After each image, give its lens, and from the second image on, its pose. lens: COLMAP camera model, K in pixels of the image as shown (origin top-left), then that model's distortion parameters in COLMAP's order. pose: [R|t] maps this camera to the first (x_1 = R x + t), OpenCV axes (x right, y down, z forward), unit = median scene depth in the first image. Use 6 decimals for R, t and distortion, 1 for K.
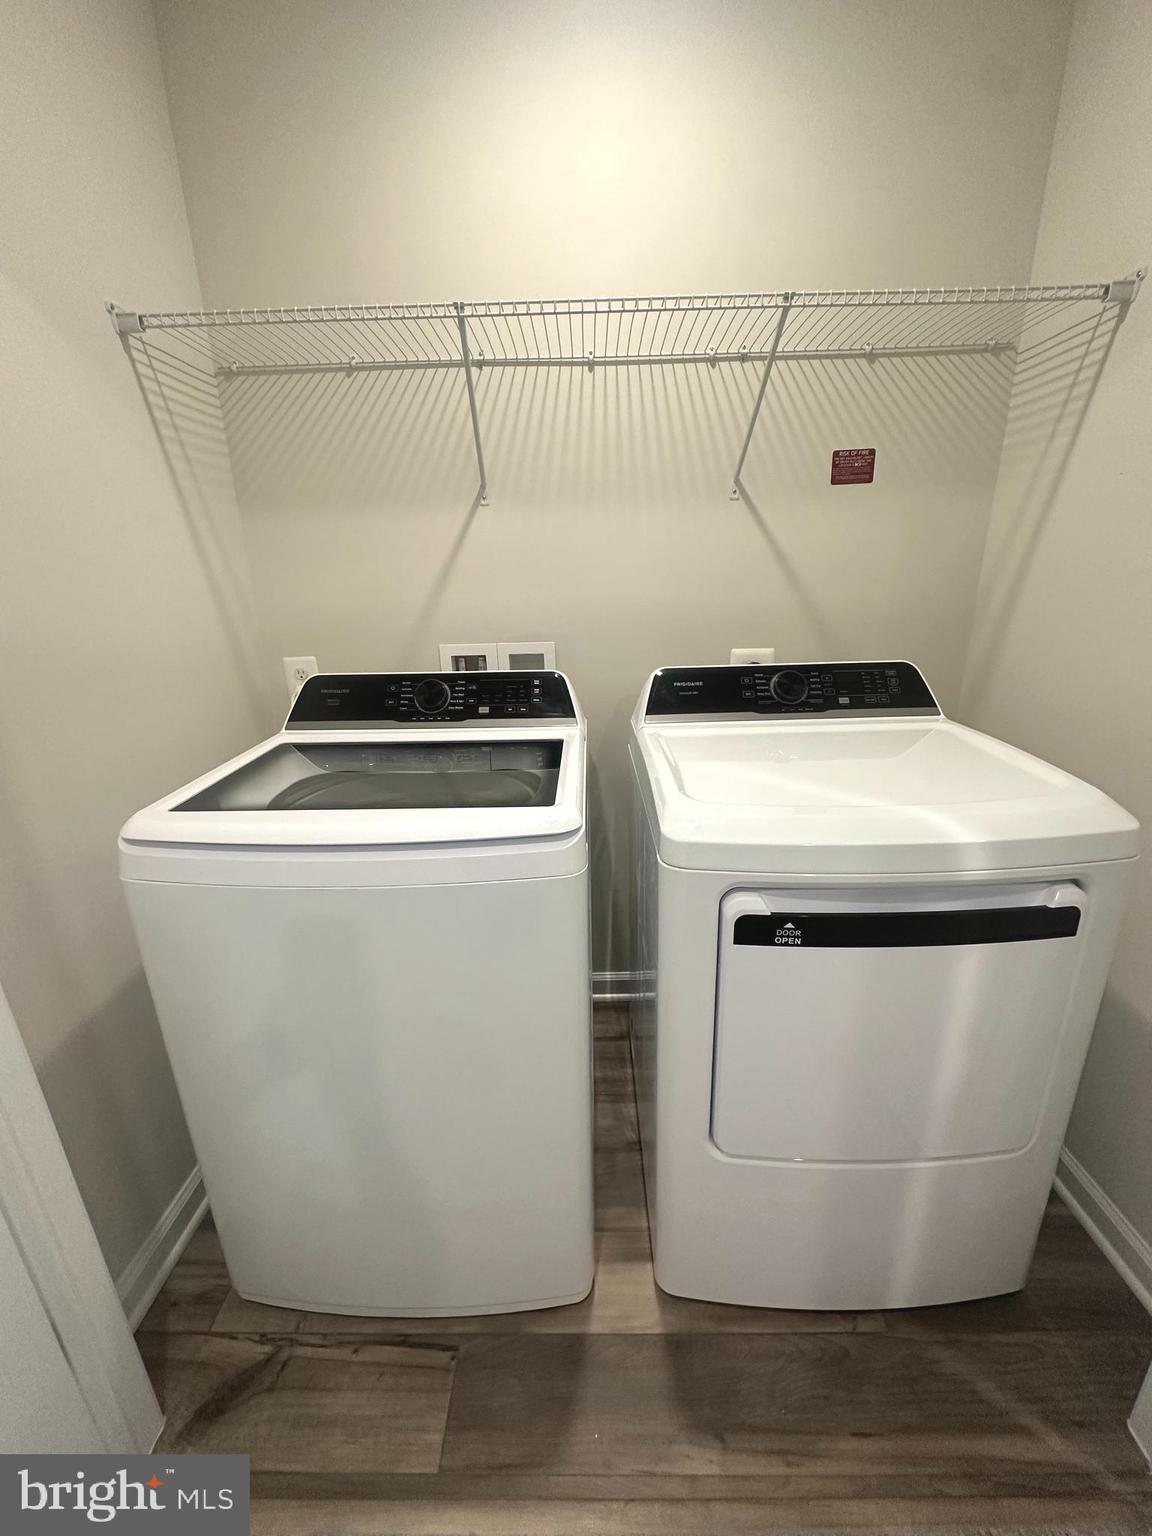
lens RADIAL K [[614.1, 0, 573.1], [0, 614.1, 769.3], [0, 0, 1]] dist [0.001329, 0.000287]
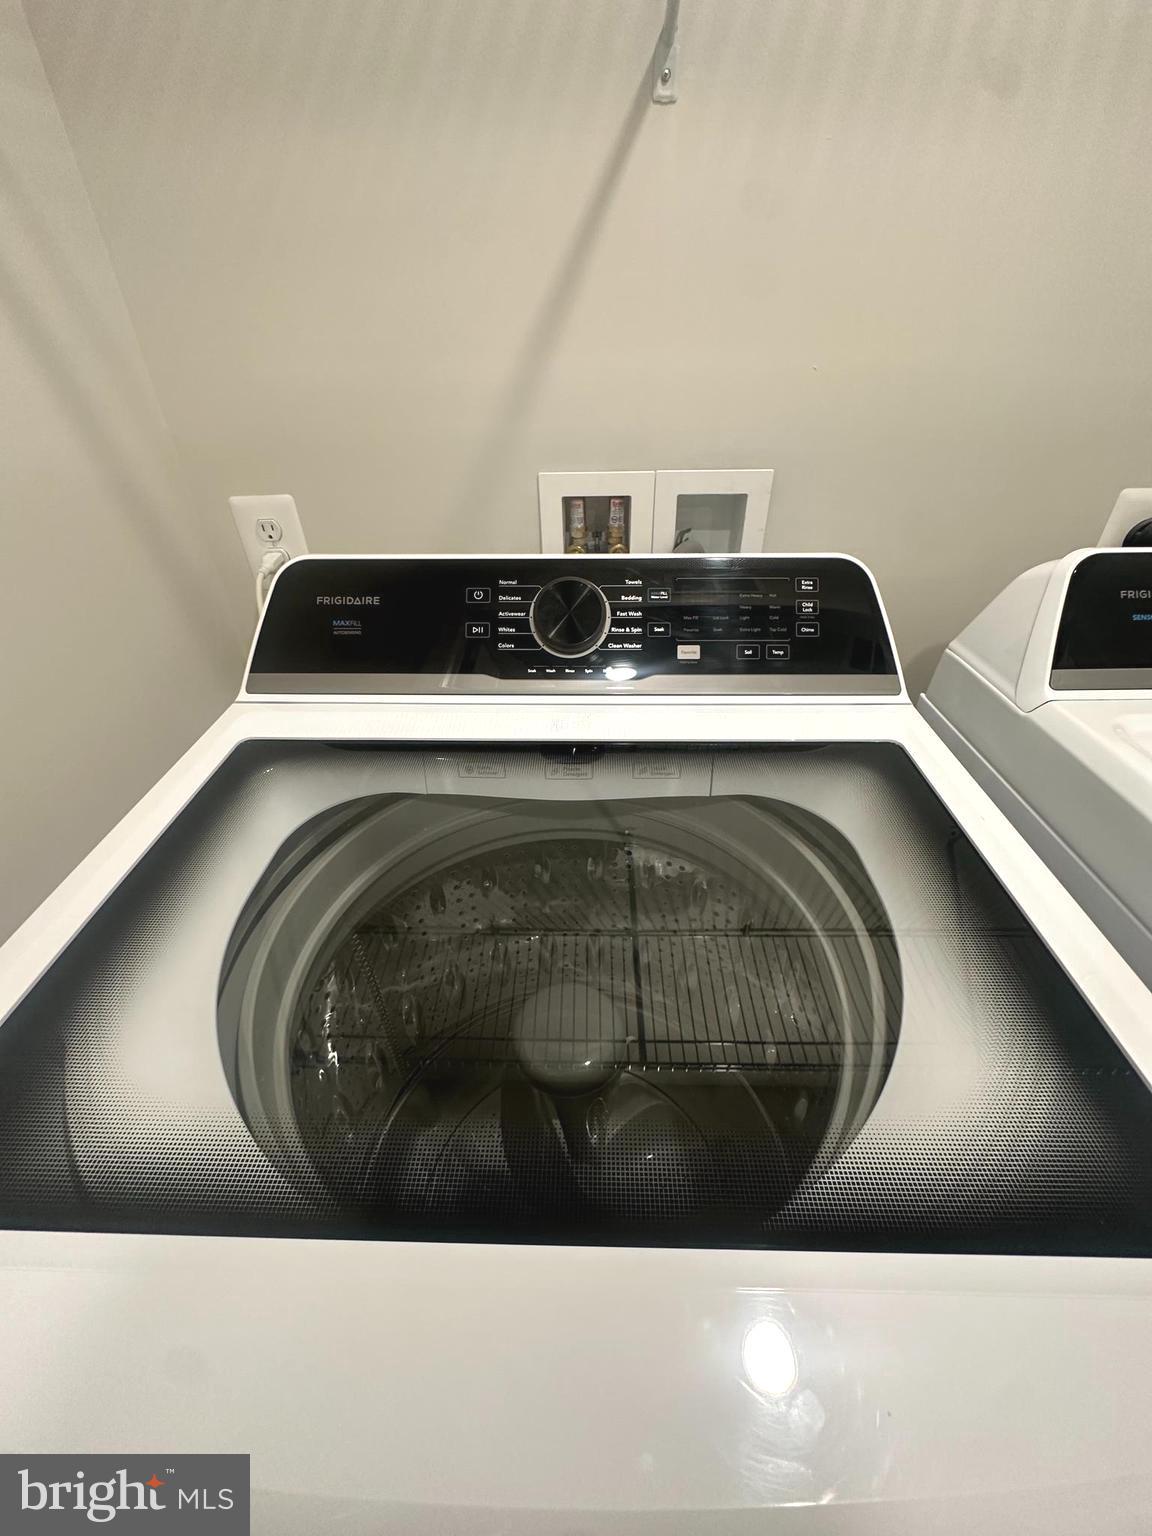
lens RADIAL K [[614.1, 0, 573.1], [0, 614.1, 769.3], [0, 0, 1]] dist [0.001329, 0.000287]
pose [[0.999953, 0.009359, 0.002711, -0.226521], [-0.009742, 0.955428, 0.295064, -0.144547], [0.000172, -0.295076, 0.955474, 0.543424]]
